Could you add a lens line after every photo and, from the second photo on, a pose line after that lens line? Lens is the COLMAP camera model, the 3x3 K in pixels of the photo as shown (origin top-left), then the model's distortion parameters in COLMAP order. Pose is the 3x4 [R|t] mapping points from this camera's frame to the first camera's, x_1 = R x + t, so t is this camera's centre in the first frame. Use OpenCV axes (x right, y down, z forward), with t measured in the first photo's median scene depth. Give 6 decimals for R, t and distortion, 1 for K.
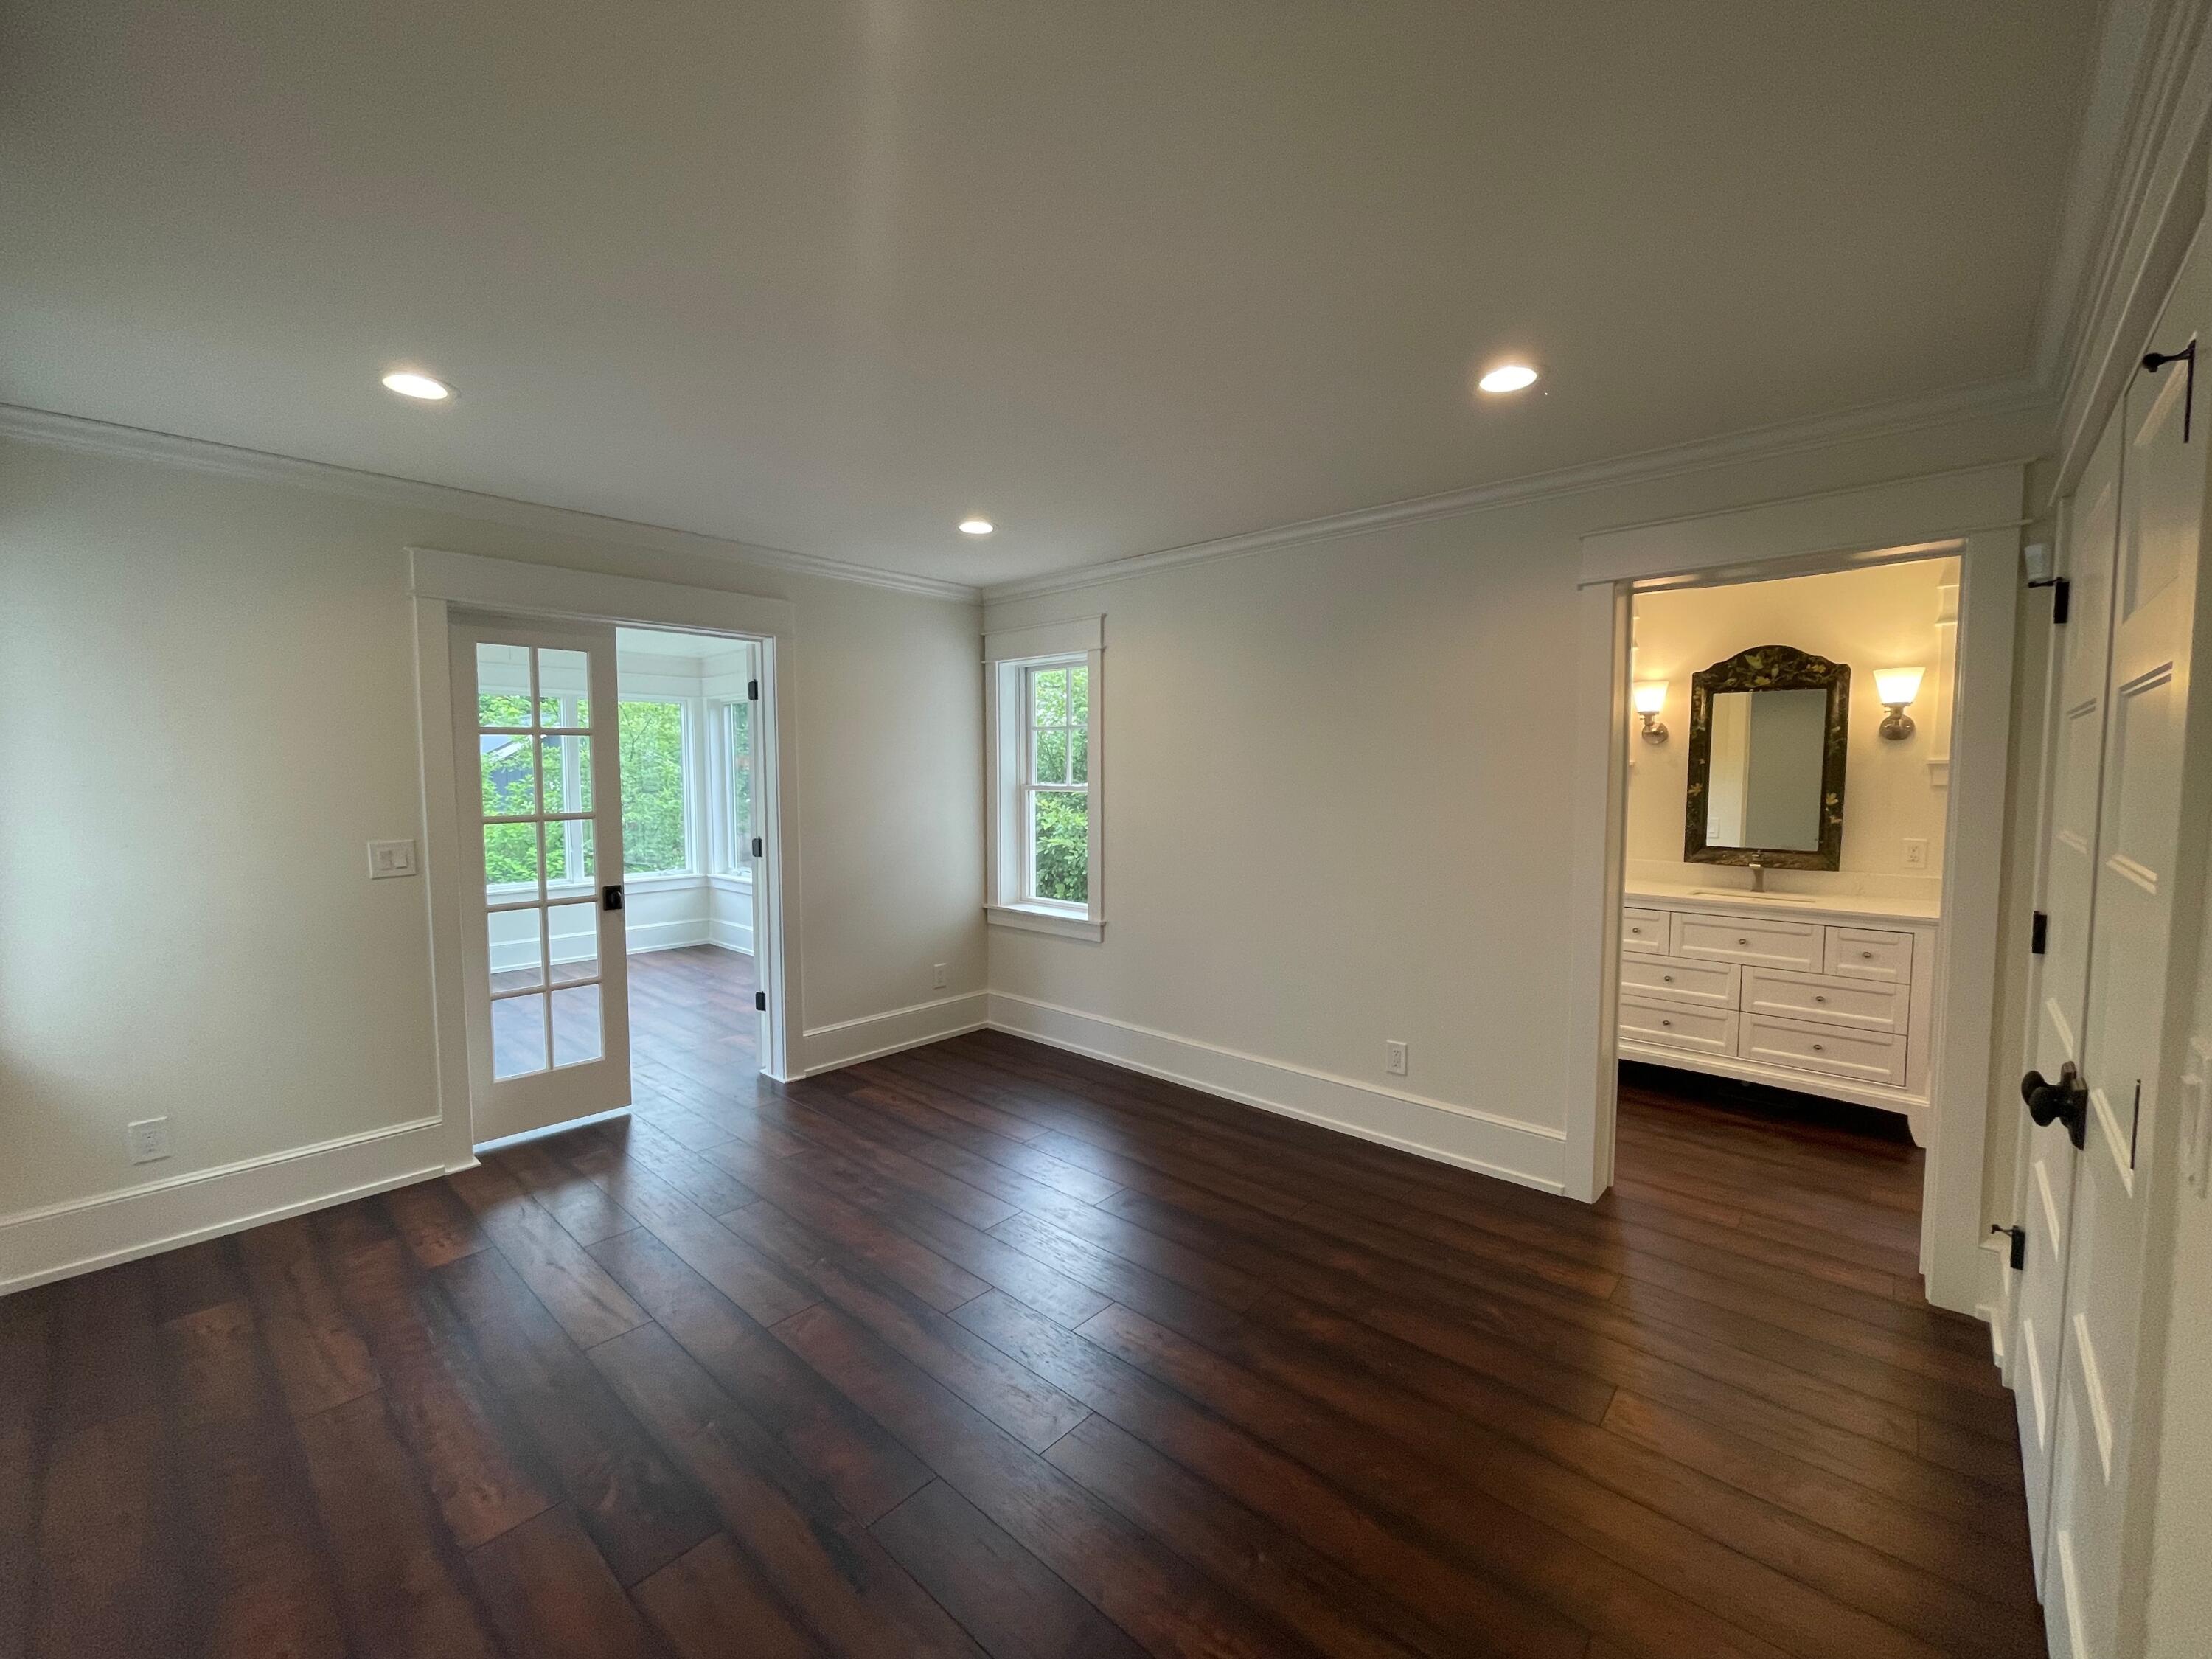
lens RADIAL K [[902.3, 0, 1121.3], [0, 902.3, 825.7], [0, 0, 1]] dist [-0.004179, 0.001729]
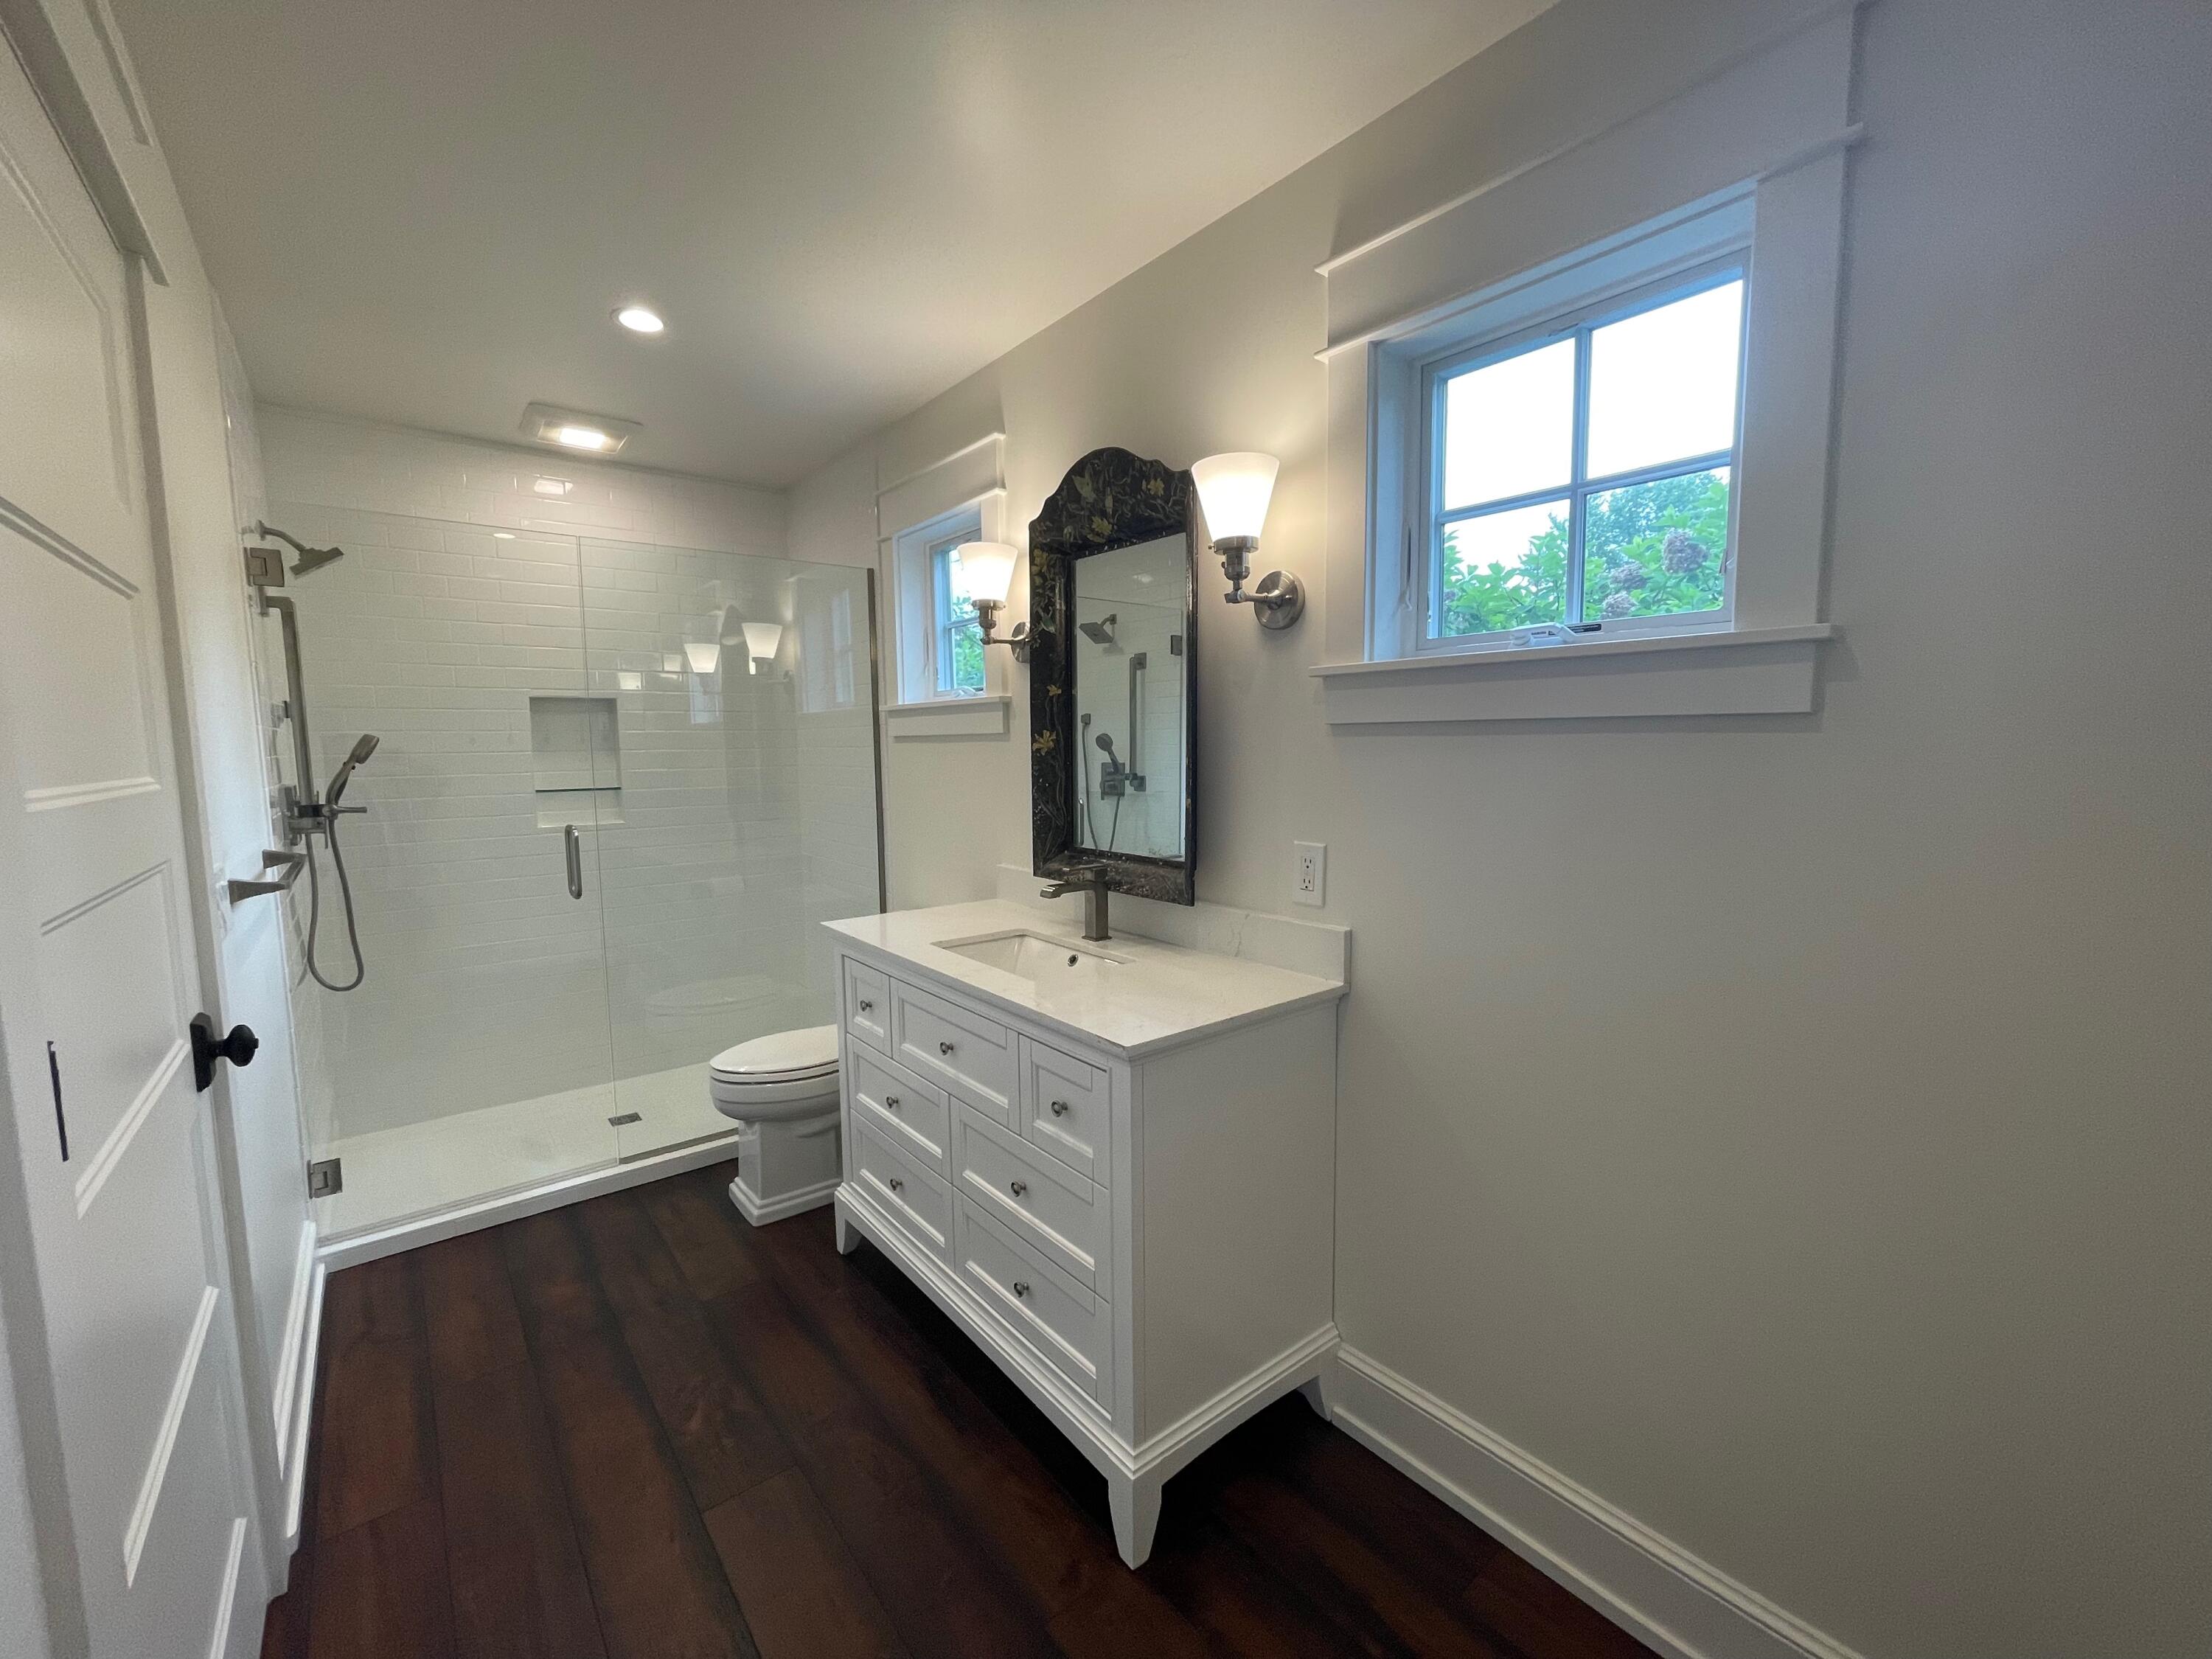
lens RADIAL K [[902.3, 0, 1092.1], [0, 902.3, 834.6], [0, 0, 1]] dist [-0.004179, 0.001729]
pose [[0.985488, 0.003957, -0.169697, 0.801192], [0.003772, 0.998971, 0.045199, -0.009983], [0.169701, -0.045184, 0.984459, 0.496150]]
